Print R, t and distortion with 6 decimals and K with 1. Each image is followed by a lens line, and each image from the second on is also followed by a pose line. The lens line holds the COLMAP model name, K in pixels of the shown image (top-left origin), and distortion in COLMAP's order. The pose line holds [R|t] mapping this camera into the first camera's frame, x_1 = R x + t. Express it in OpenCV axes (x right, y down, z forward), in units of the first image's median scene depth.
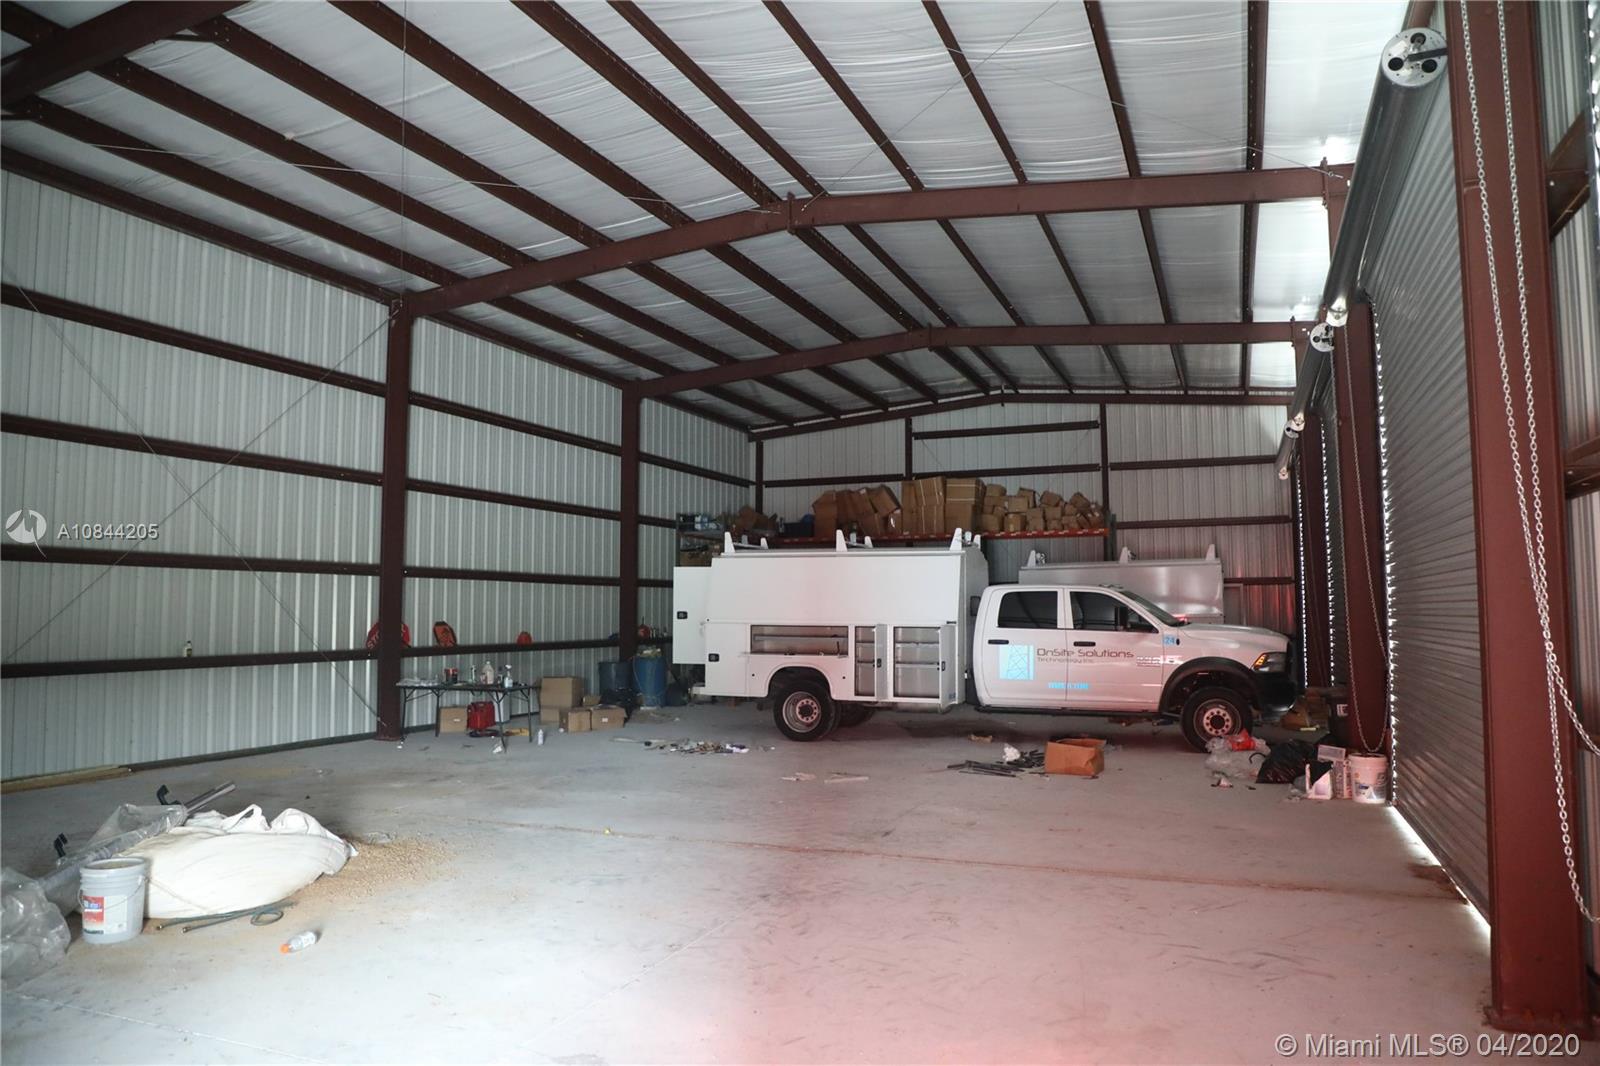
lens RADIAL K [[1087.1, 0, 798.4], [0, 1087.1, 541.5], [0, 0, 1]] dist [-0.072562, 0.037323]
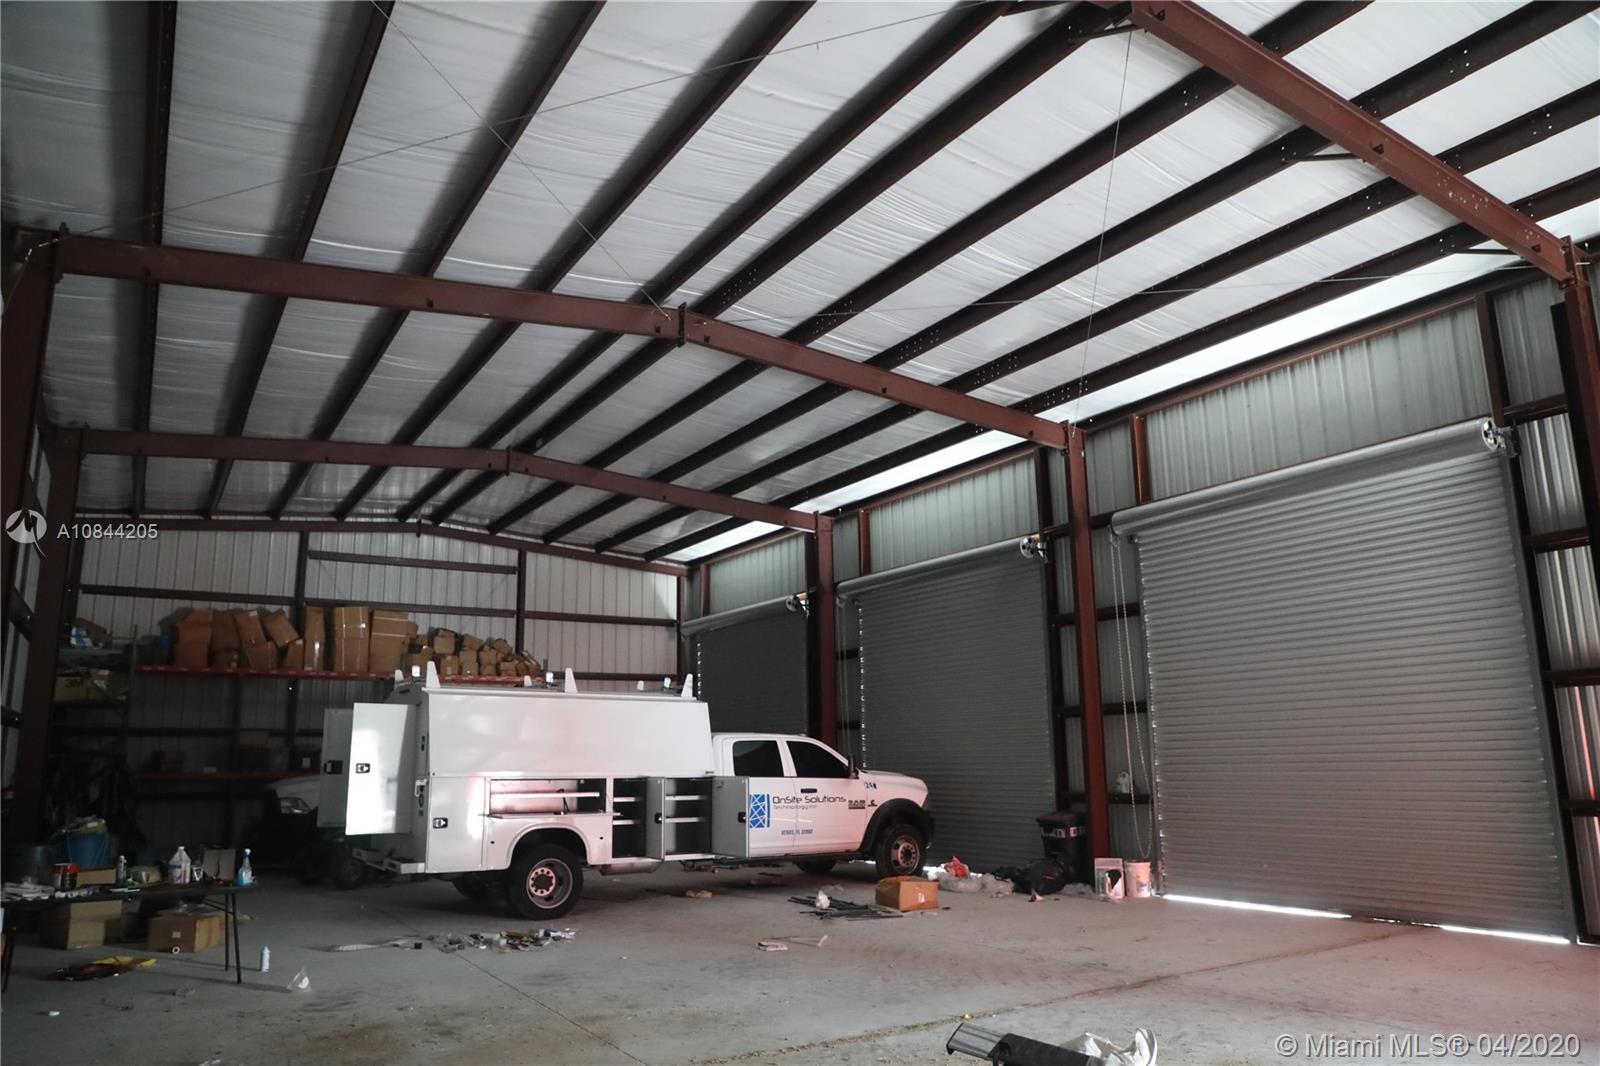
lens RADIAL K [[1087.1, 0, 798.4], [0, 1087.1, 541.5], [0, 0, 1]] dist [-0.072562, 0.037323]
pose [[0.595390, 0.150753, 0.789167, -0.544982], [-0.039179, 0.986518, -0.158895, 0.019448], [-0.802481, 0.063686, 0.593270, 0.313016]]
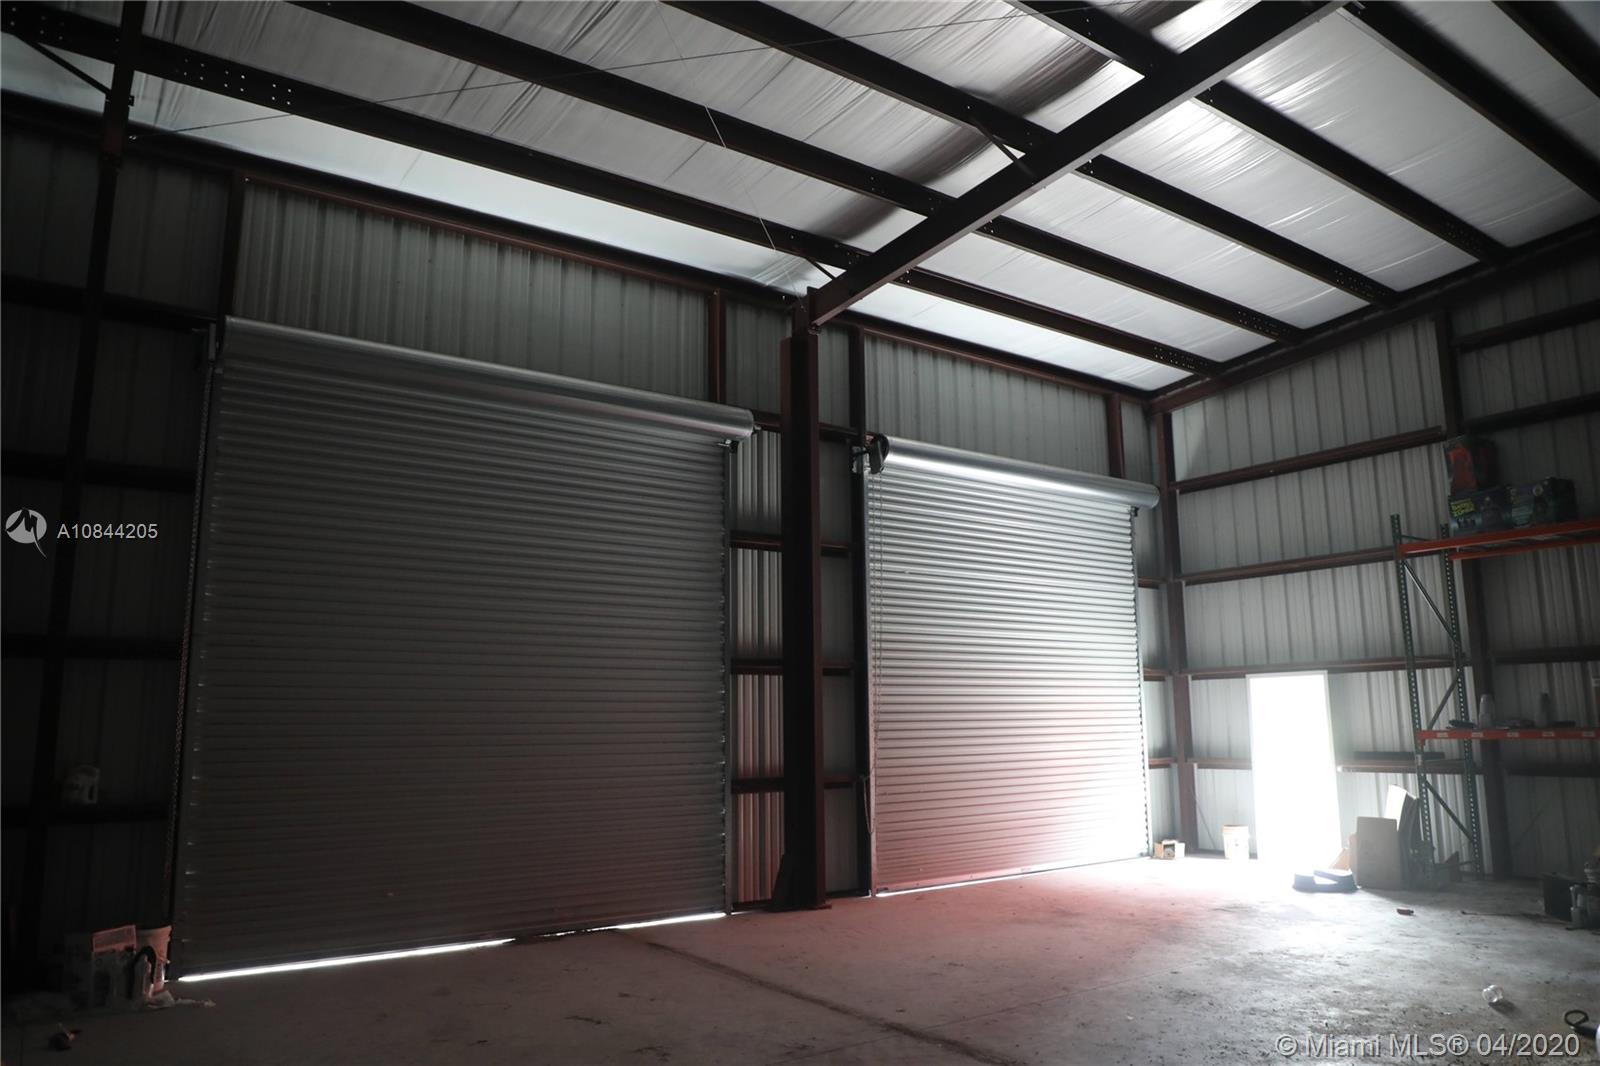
lens RADIAL K [[1087.1, 0, 798.4], [0, 1087.1, 541.5], [0, 0, 1]] dist [-0.072562, 0.037323]
pose [[-0.842936, 0.099928, 0.528653, -0.177056], [-0.022004, 0.975374, -0.219455, 0.054678], [-0.537564, -0.196619, -0.819979, 0.876325]]
